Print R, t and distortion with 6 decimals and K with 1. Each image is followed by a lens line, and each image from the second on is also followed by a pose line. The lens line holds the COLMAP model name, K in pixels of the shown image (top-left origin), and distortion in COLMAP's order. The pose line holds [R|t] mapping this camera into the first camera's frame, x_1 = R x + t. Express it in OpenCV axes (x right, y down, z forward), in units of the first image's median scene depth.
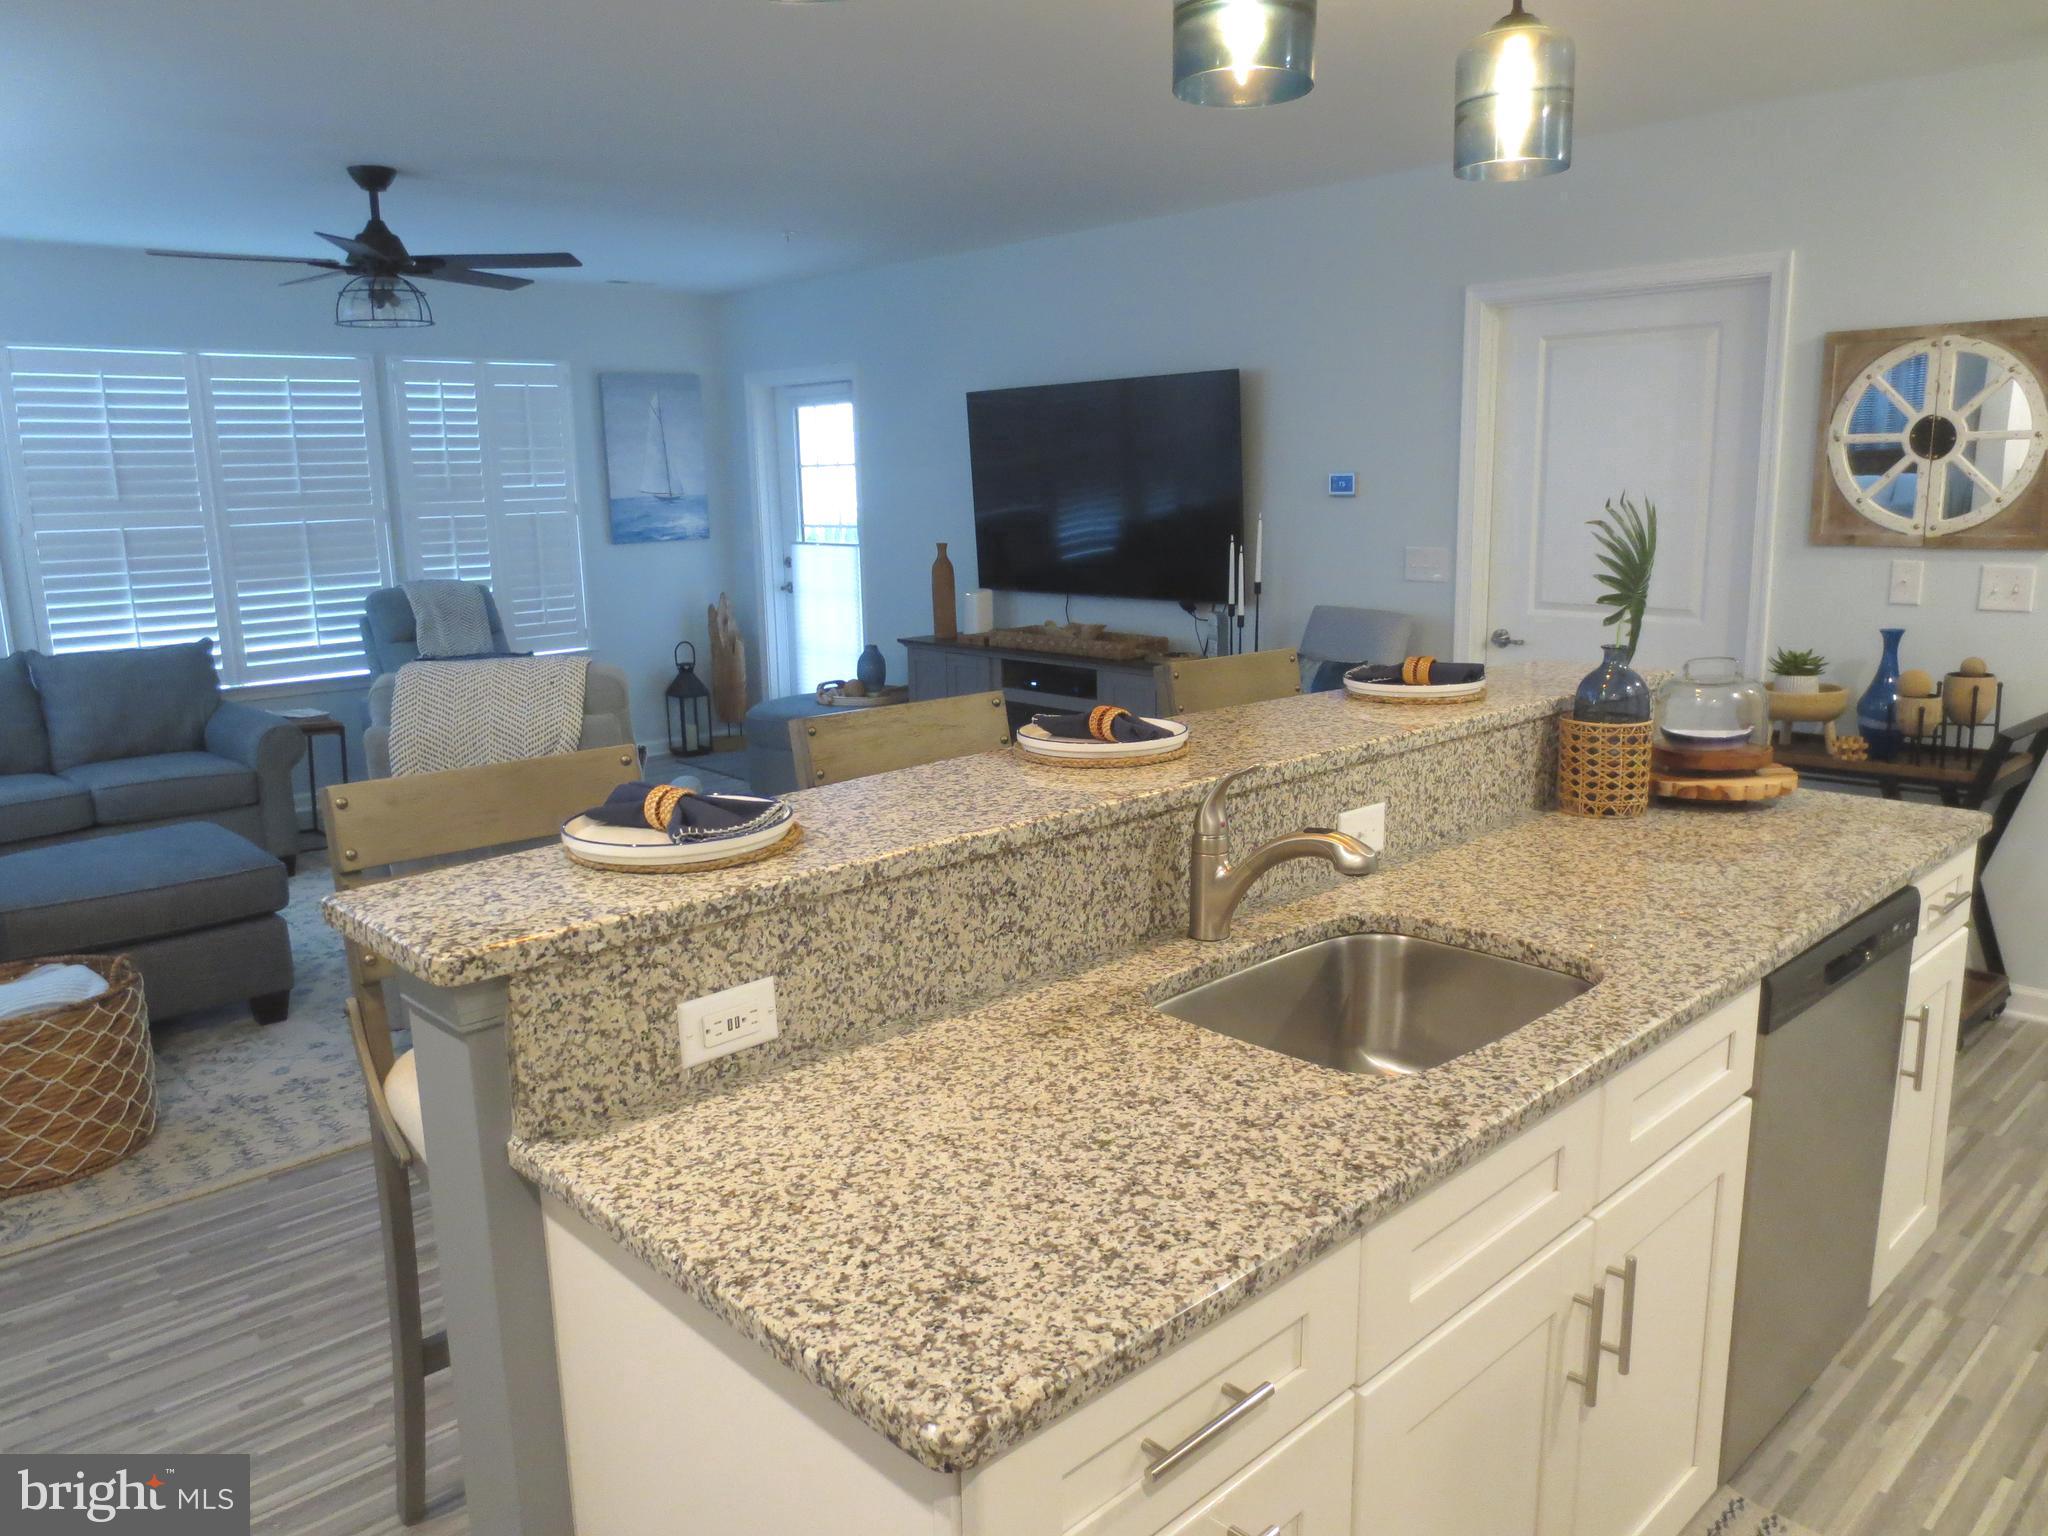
lens RADIAL K [[1471.0, 0, 1024.0], [0, 1471.0, 768.0], [0, 0, 1]] dist [-0.031750, 0.007091]
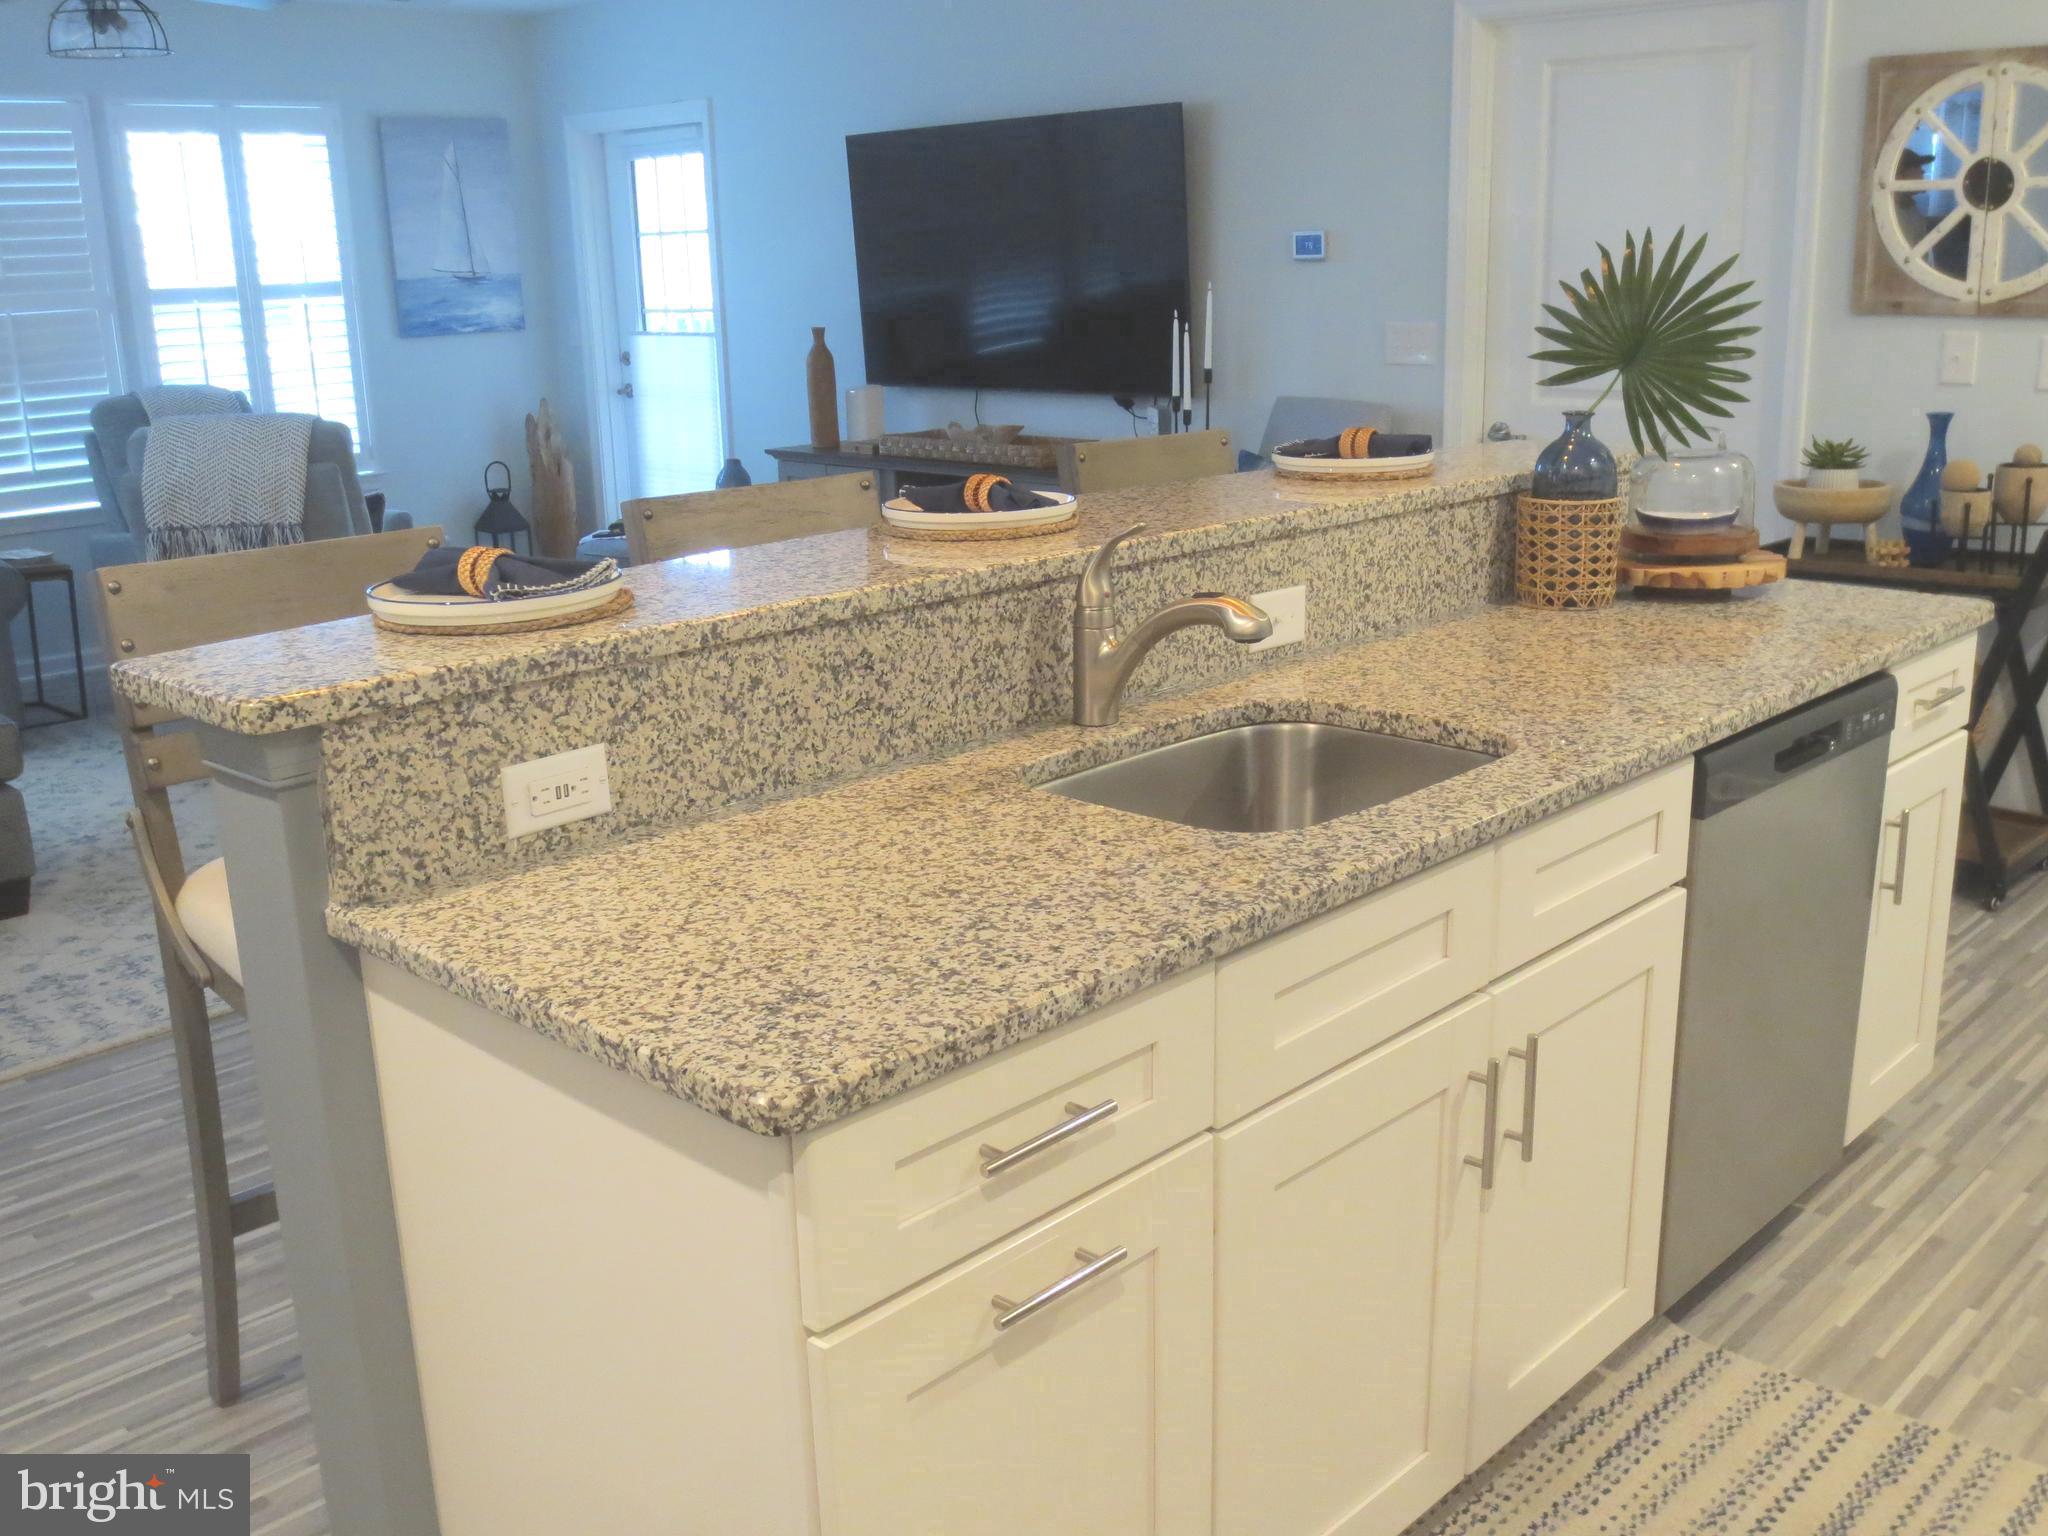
lens RADIAL K [[1886.3, 0, 1024.0], [0, 1886.3, 768.0], [0, 0, 1]] dist [-0.070364, 0.014292]
pose [[0.998928, -0.017855, 0.042715, 0.039517], [0.014765, 0.997324, 0.071599, 0.071325], [-0.043879, -0.070891, 0.996518, -0.178259]]
